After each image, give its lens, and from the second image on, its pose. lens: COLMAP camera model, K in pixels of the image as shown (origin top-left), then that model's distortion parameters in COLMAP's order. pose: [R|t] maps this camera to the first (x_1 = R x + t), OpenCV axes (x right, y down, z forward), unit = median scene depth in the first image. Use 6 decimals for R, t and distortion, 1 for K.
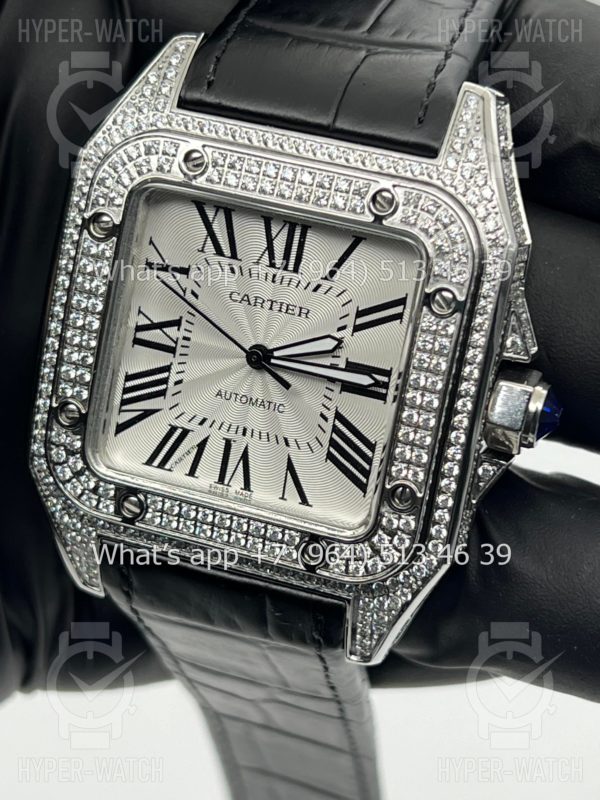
lens RADIAL K [[1789.1, 0, 300.8], [0, 1789.1, 399.0], [0, 0, 1]] dist [0.082409, 0.000000]
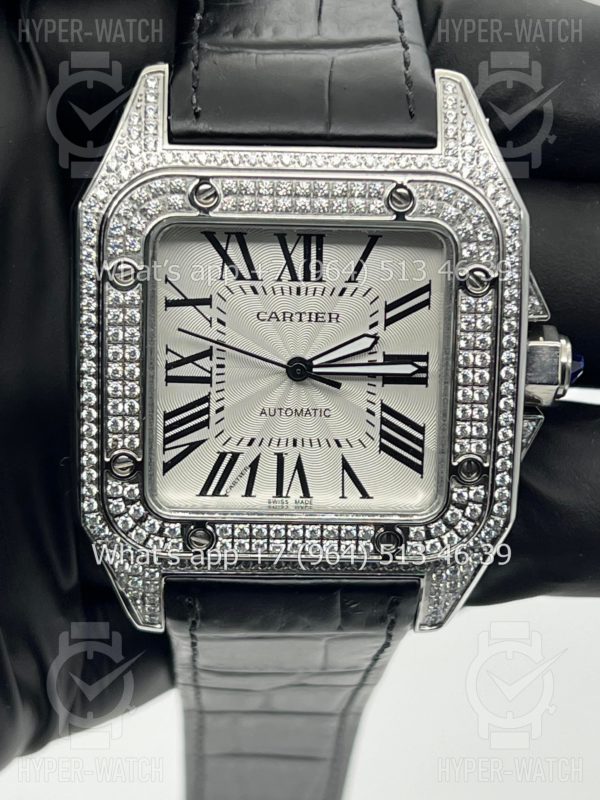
lens RADIAL K [[1789.1, 0, 300.8], [0, 1789.1, 401.3], [0, 0, 1]] dist [0.082409, 0.000000]
pose [[0.943136, -0.219758, 0.249403, -0.281565], [0.207780, 0.975394, 0.073718, -0.080615], [-0.259466, -0.017705, 0.965590, 0.009095]]
